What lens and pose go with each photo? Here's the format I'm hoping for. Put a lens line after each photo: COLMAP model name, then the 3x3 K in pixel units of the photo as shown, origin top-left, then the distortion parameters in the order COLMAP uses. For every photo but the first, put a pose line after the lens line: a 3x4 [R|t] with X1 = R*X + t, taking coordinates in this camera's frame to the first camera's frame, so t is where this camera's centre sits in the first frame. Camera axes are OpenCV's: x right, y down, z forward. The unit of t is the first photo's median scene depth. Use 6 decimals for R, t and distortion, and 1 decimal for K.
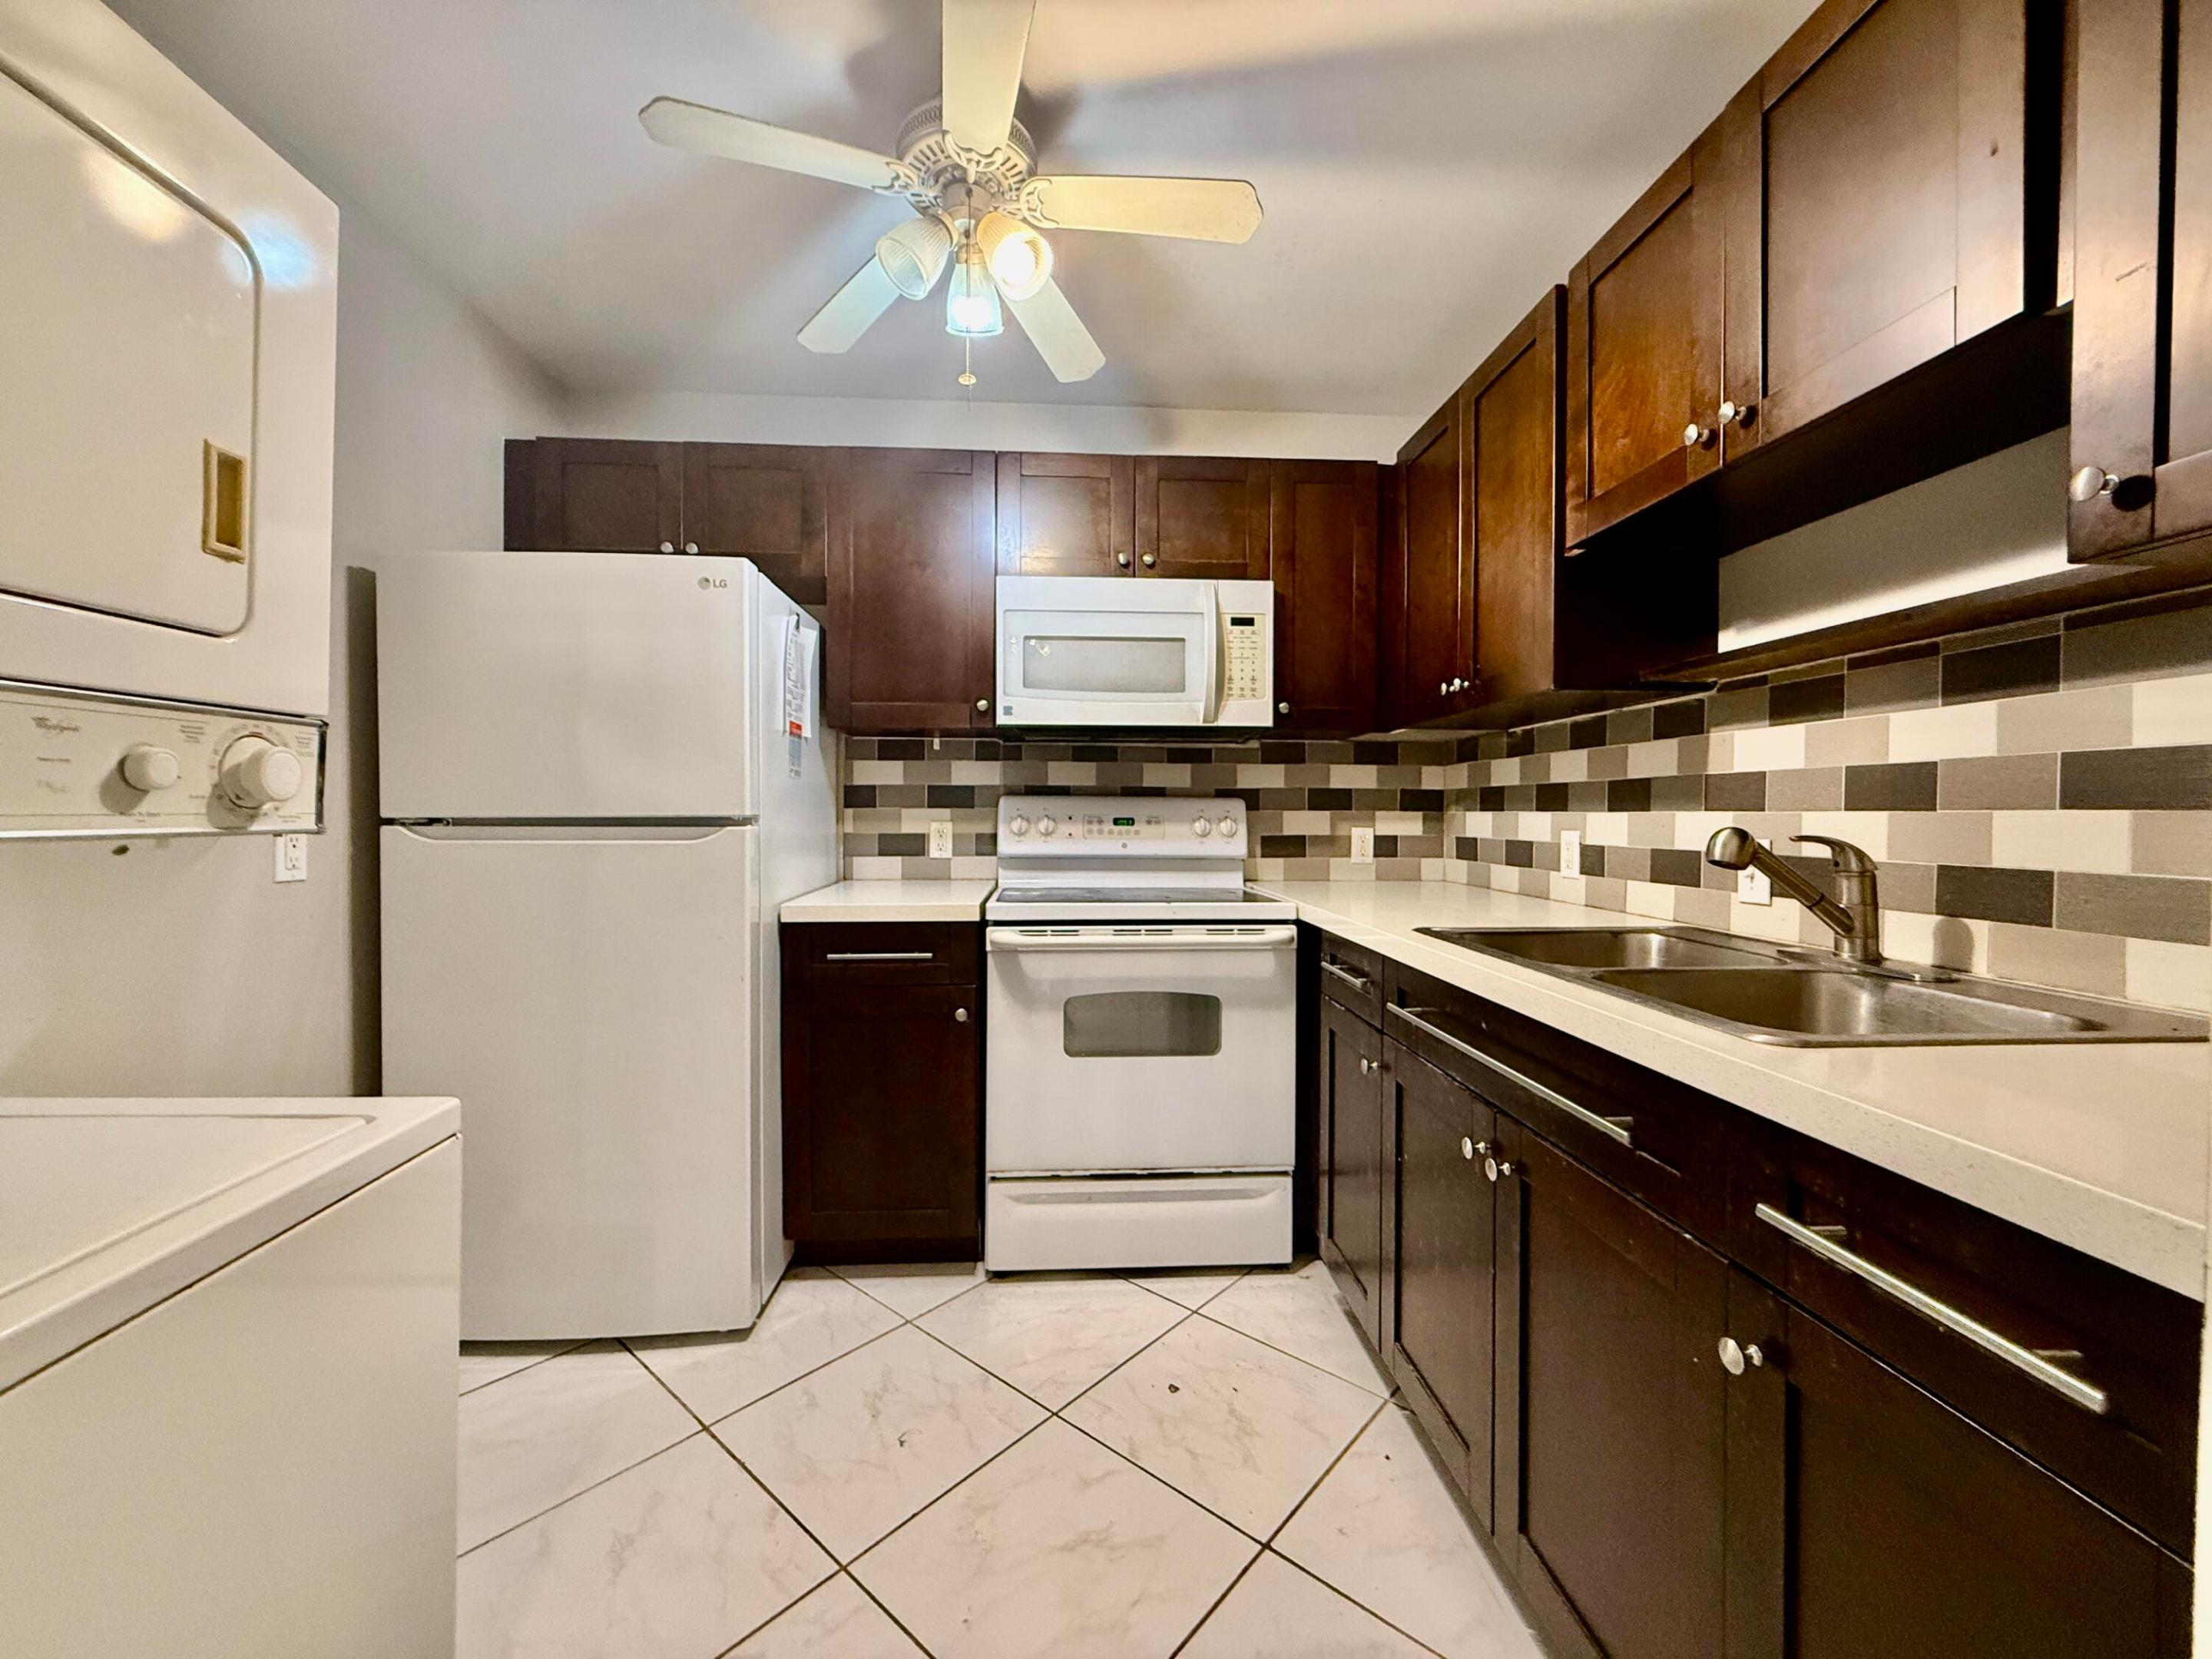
lens RADIAL K [[878.9, 0, 1101.0], [0, 878.9, 829.4], [0, 0, 1]] dist [-0.000592, -0.000206]
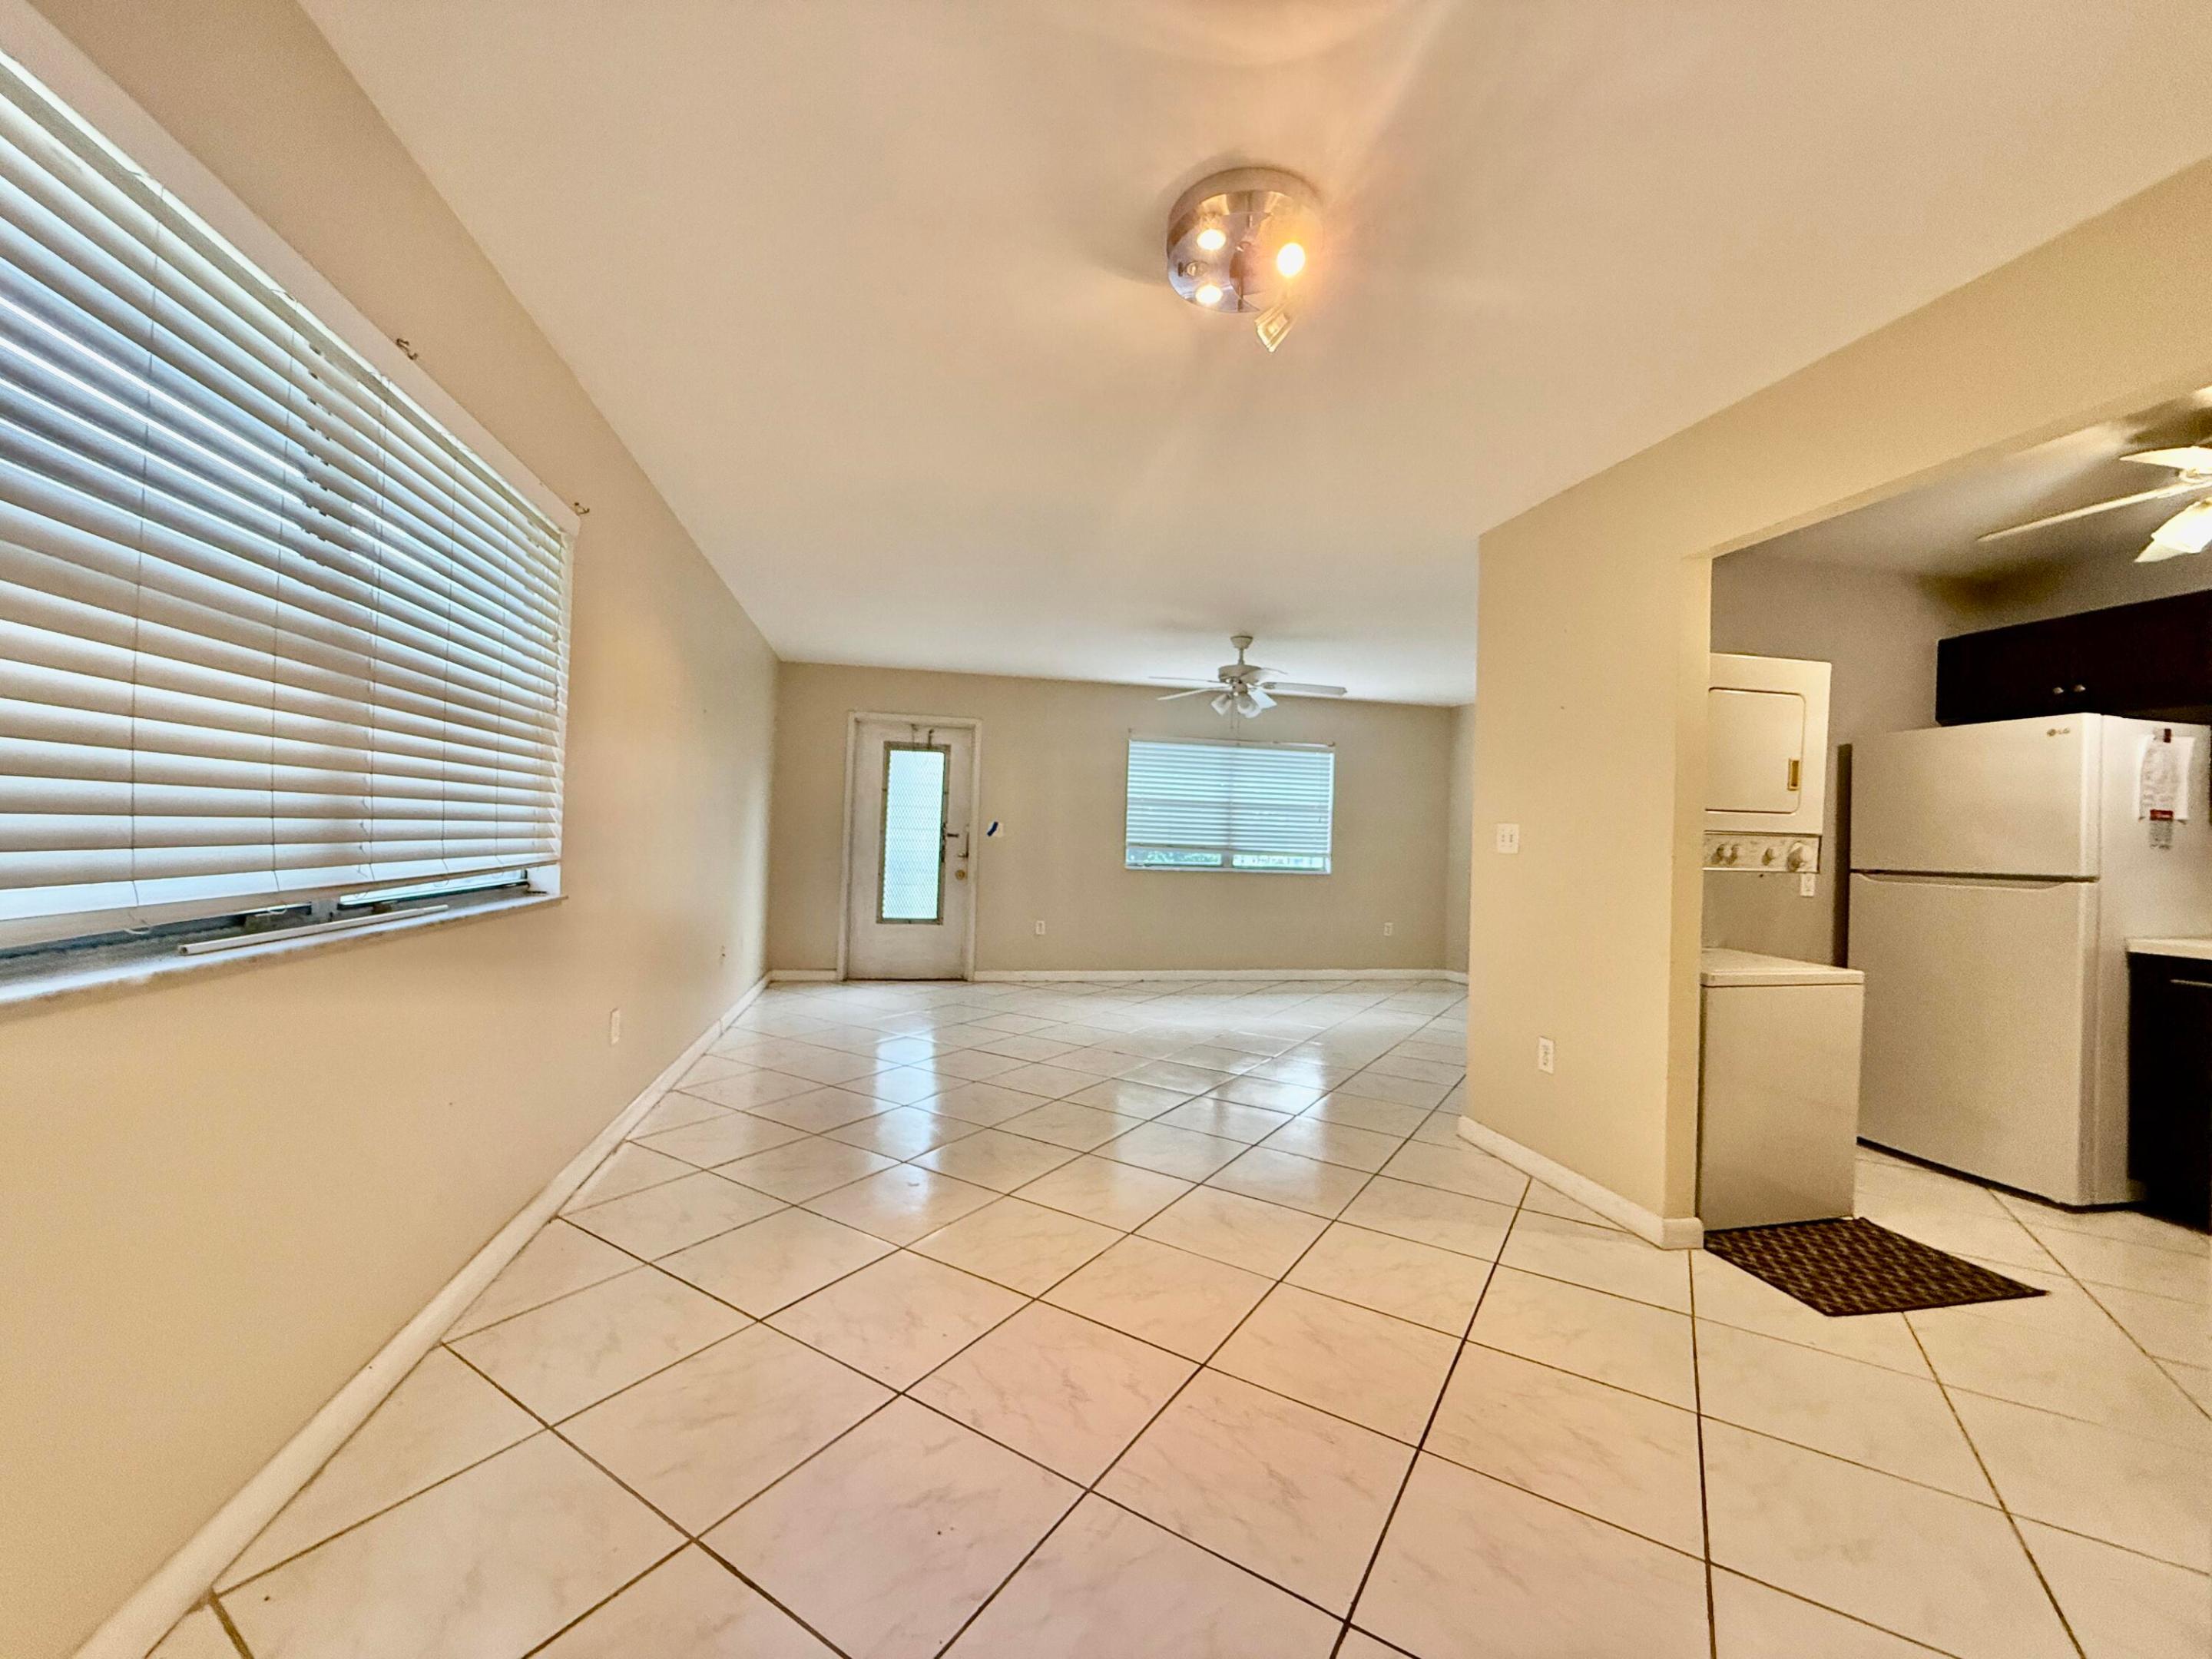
lens RADIAL K [[878.9, 0, 1101.0], [0, 878.9, 829.4], [0, 0, 1]] dist [-0.000592, -0.000206]
pose [[0.149645, -0.008997, -0.988699, 1.688583], [-0.047053, 0.998761, -0.016210, 0.017604], [0.987620, 0.048947, 0.149037, -1.847151]]
